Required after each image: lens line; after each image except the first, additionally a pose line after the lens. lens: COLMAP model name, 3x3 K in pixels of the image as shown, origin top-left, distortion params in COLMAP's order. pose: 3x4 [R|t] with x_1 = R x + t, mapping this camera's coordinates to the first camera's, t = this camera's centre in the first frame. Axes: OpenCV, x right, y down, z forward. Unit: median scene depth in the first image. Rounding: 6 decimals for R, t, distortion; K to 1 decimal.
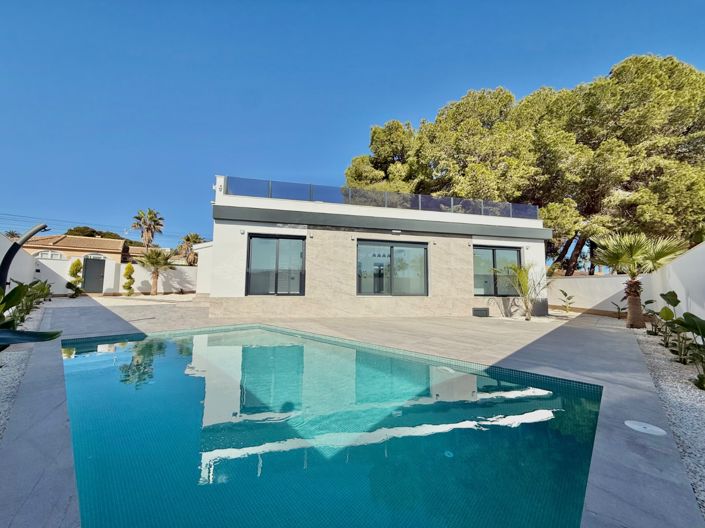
lens RADIAL K [[281.3, 0, 350.3], [0, 281.3, 263.4], [0, 0, 1]] dist [0.000248, 0.000128]
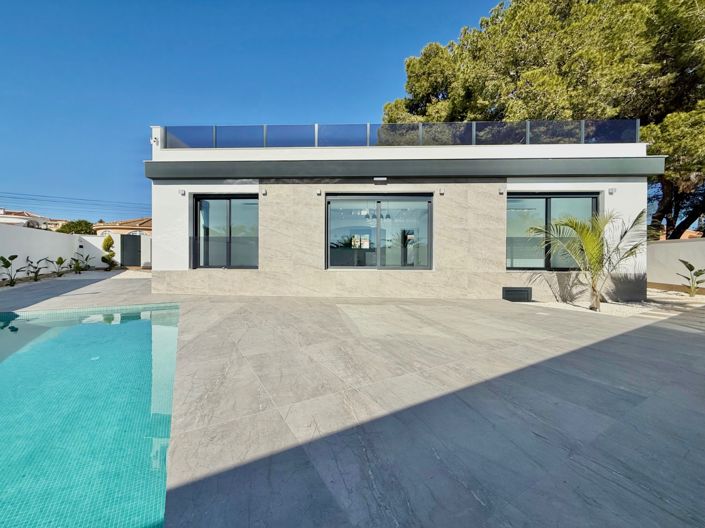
lens RADIAL K [[281.3, 0, 349.9], [0, 281.3, 263.8], [0, 0, 1]] dist [0.000248, 0.000128]
pose [[0.963239, -0.003884, -0.268619, 0.252305], [0.029389, 0.995418, 0.090993, 0.029203], [0.267035, -0.095543, 0.958939, 0.251873]]
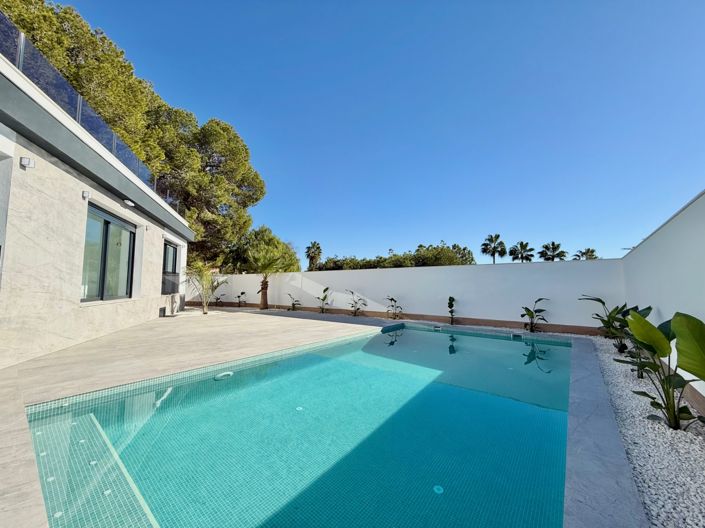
lens RADIAL K [[281.3, 0, 353.4], [0, 281.3, 267.0], [0, 0, 1]] dist [0.000248, 0.000128]
pose [[-0.096604, 0.052917, 0.993915, -0.485052], [-0.093288, 0.993709, -0.061973, 0.025808], [-0.990941, -0.098707, -0.091060, 0.467679]]
